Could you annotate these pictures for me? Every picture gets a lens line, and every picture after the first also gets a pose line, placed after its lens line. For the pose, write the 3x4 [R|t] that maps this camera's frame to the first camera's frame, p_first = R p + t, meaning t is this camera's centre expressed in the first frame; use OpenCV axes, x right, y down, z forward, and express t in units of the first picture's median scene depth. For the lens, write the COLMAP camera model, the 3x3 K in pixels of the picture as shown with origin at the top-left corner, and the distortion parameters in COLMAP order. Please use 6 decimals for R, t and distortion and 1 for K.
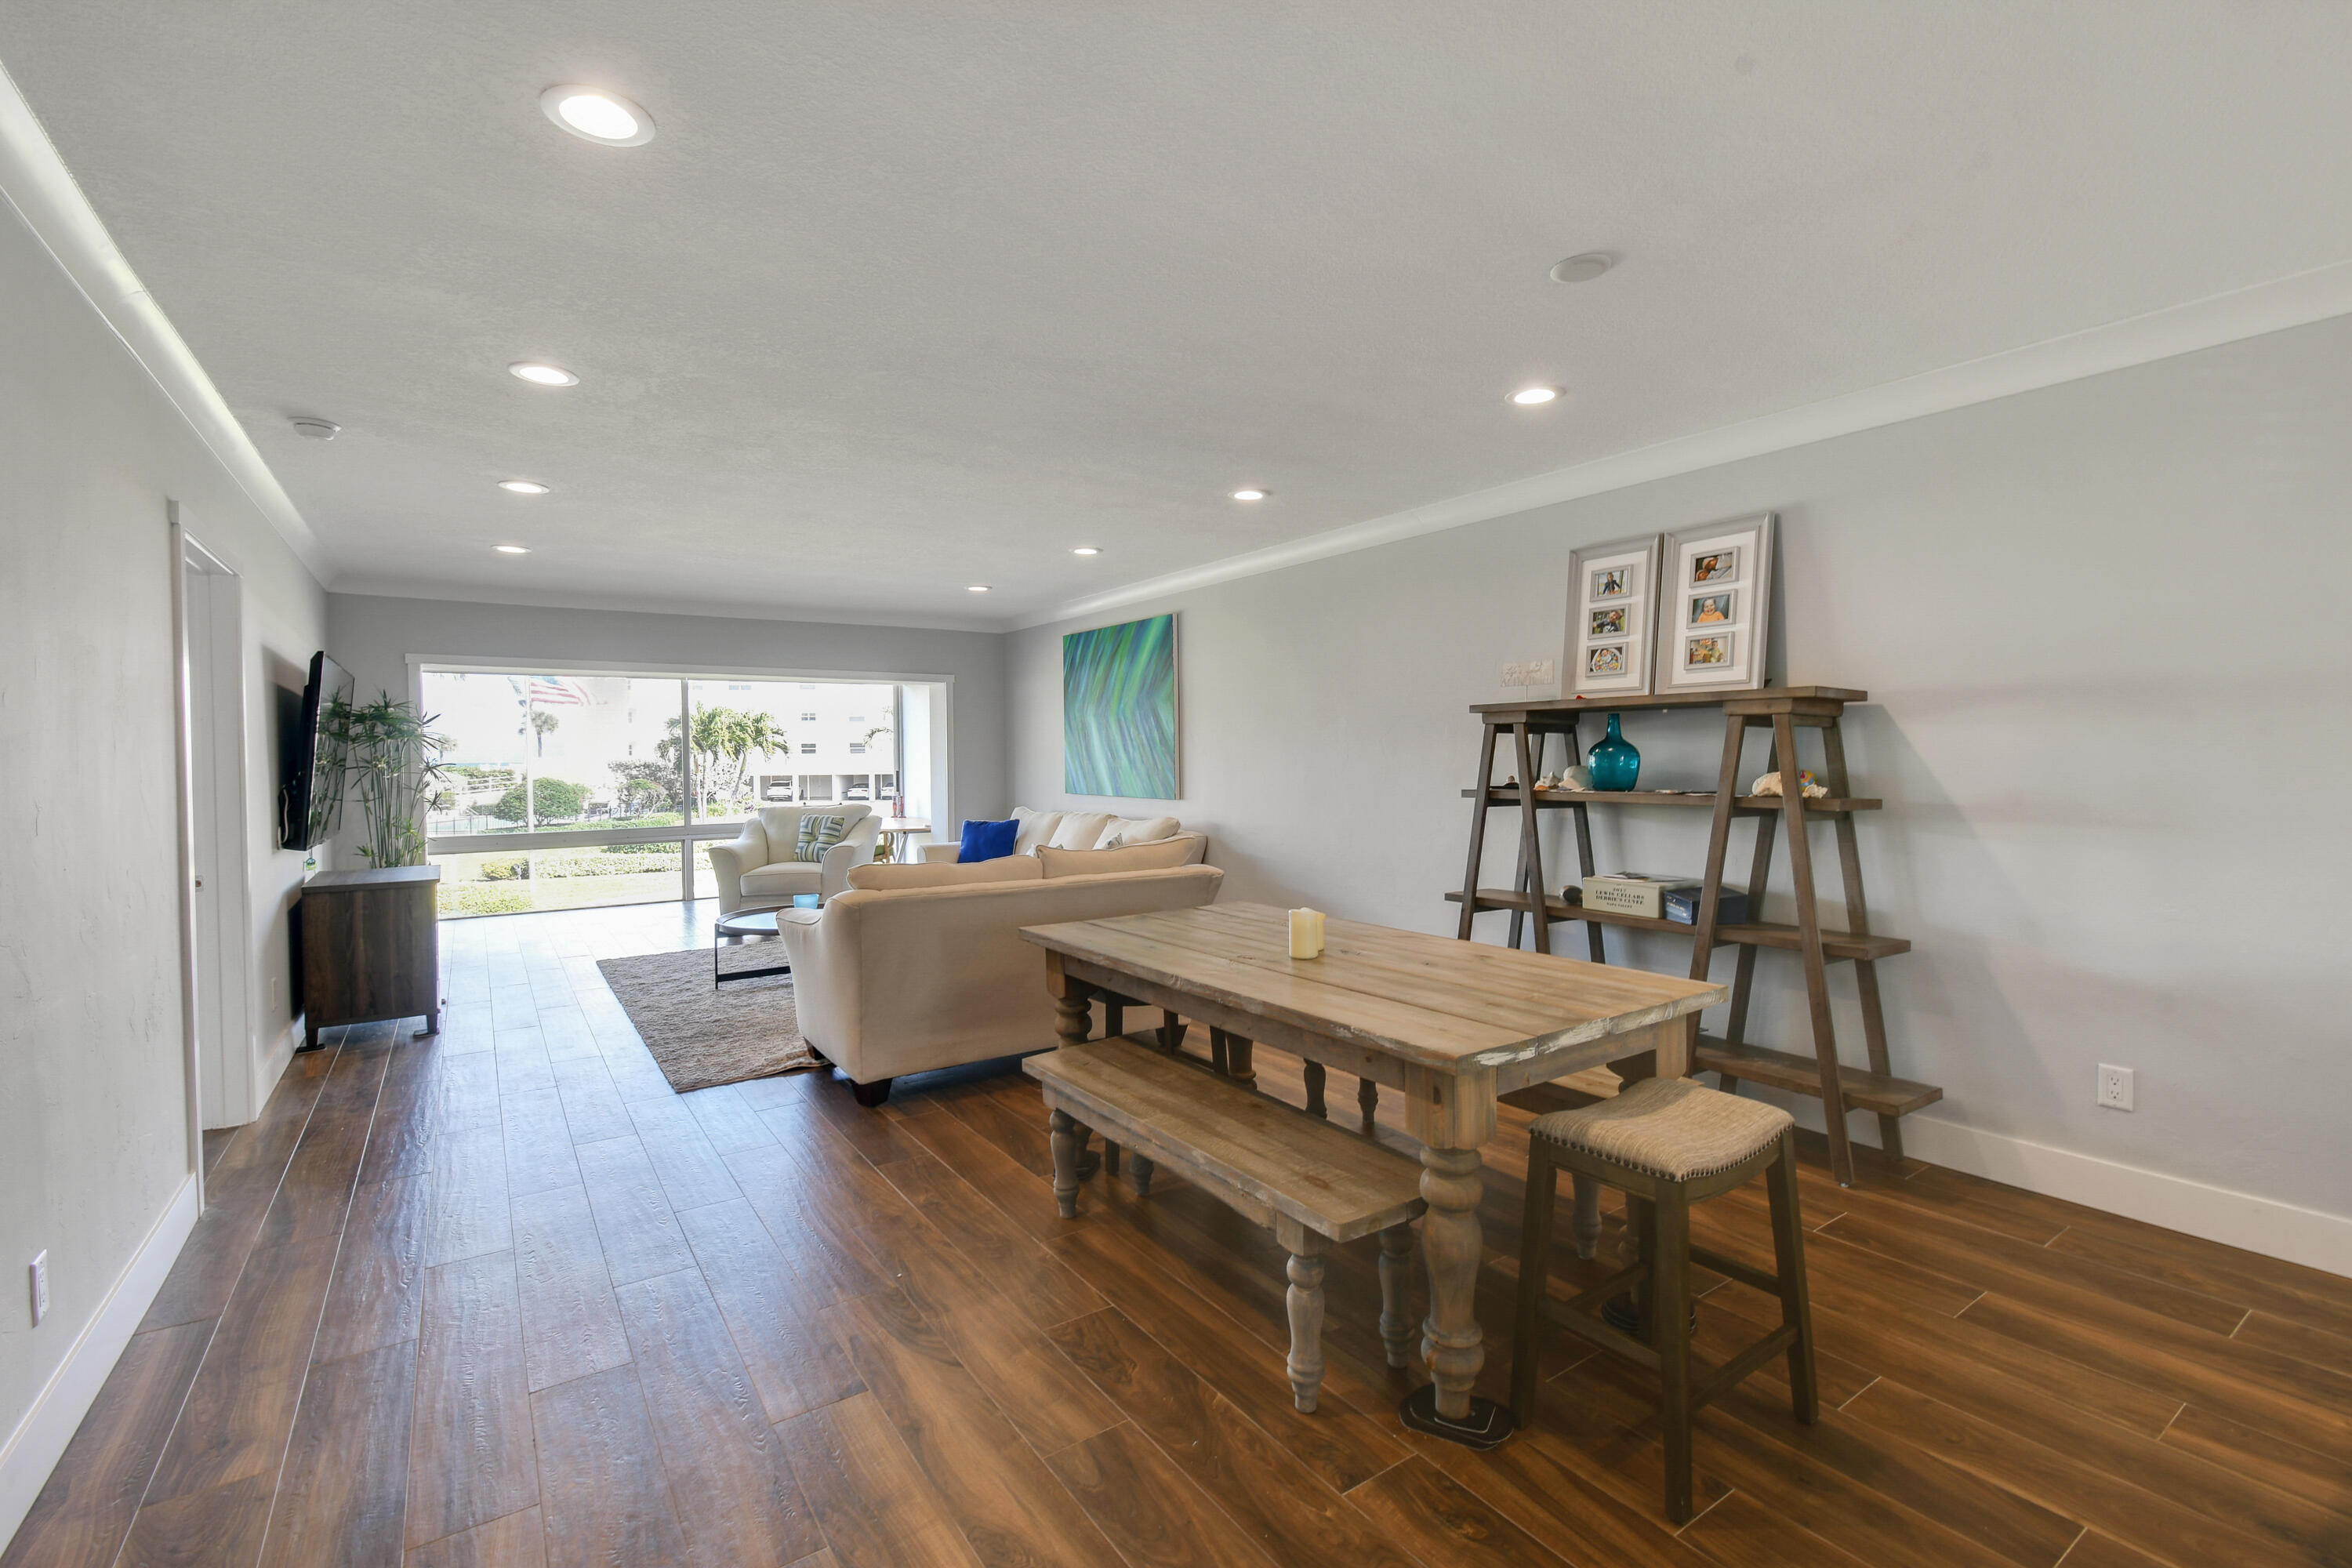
lens RADIAL K [[1043.7, 0, 1166.5], [0, 1043.7, 775.0], [0, 0, 1]] dist [0.011617, -0.007053]
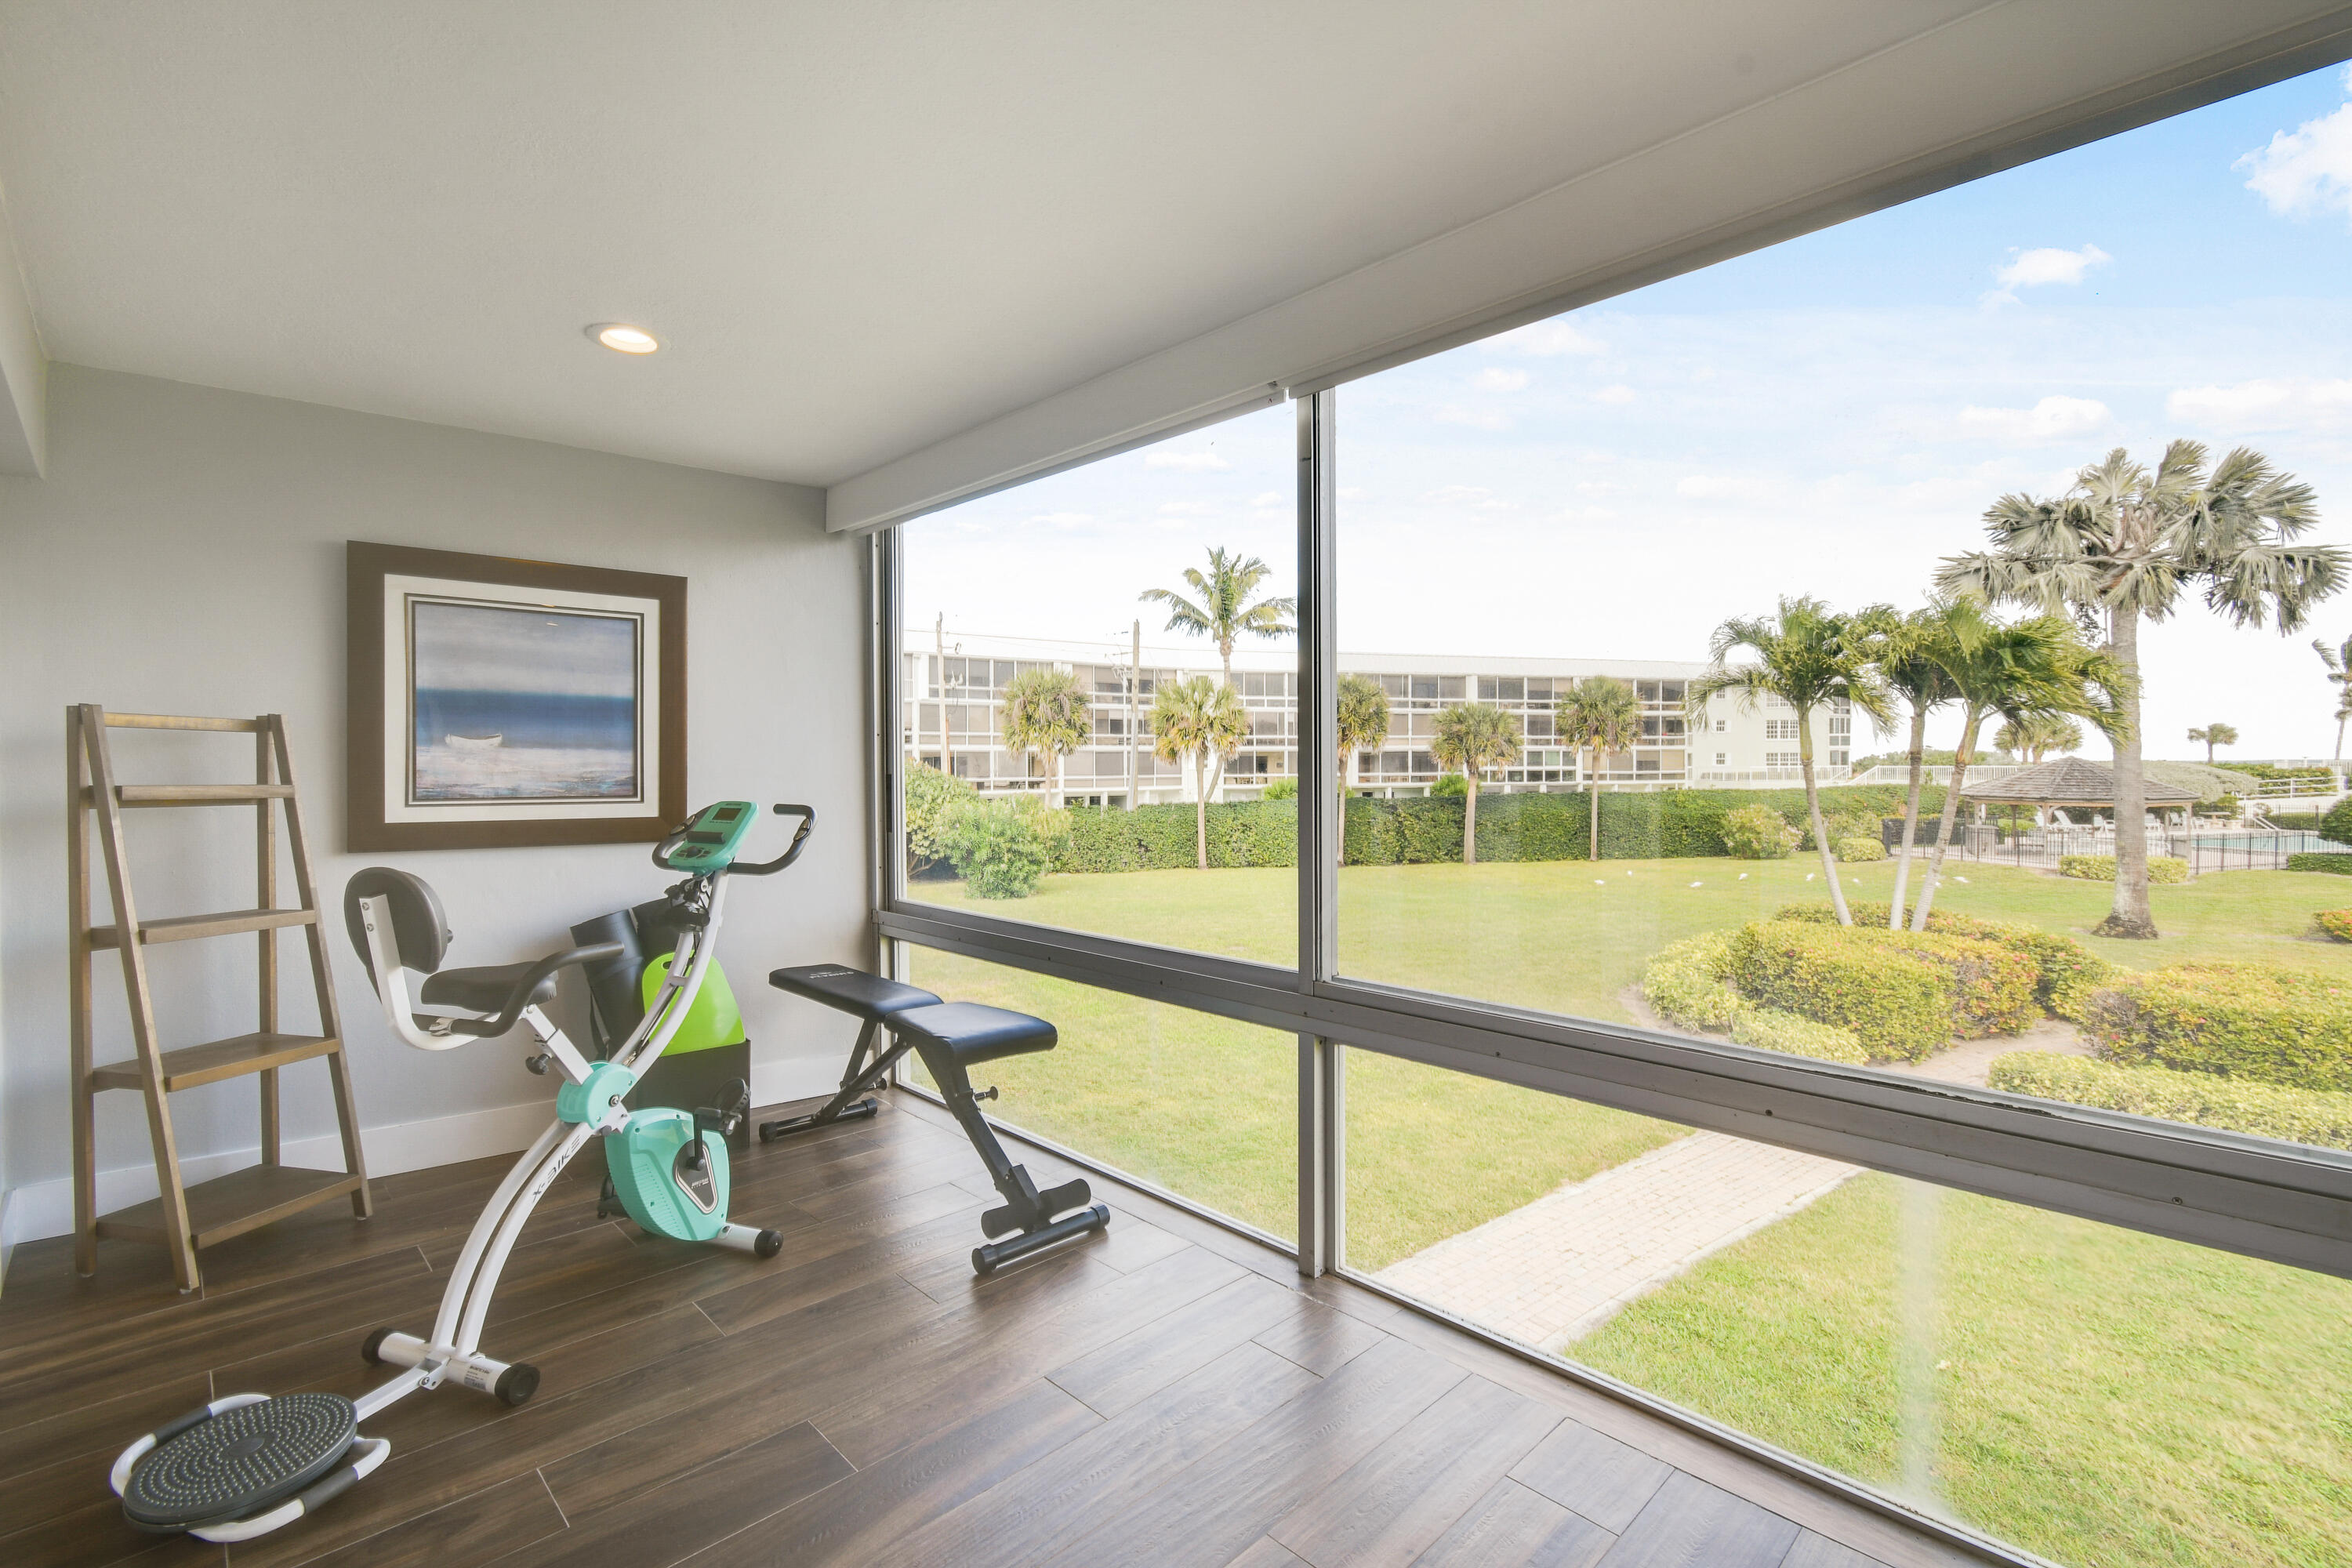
lens RADIAL K [[1043.7, 0, 1185.2], [0, 1043.7, 776.2], [0, 0, 1]] dist [0.011617, -0.007053]
pose [[0.192620, 0.020624, -0.981057, -1.178532], [-0.016341, 0.999708, 0.017808, 0.012817], [0.981137, 0.012601, 0.192901, 1.389439]]
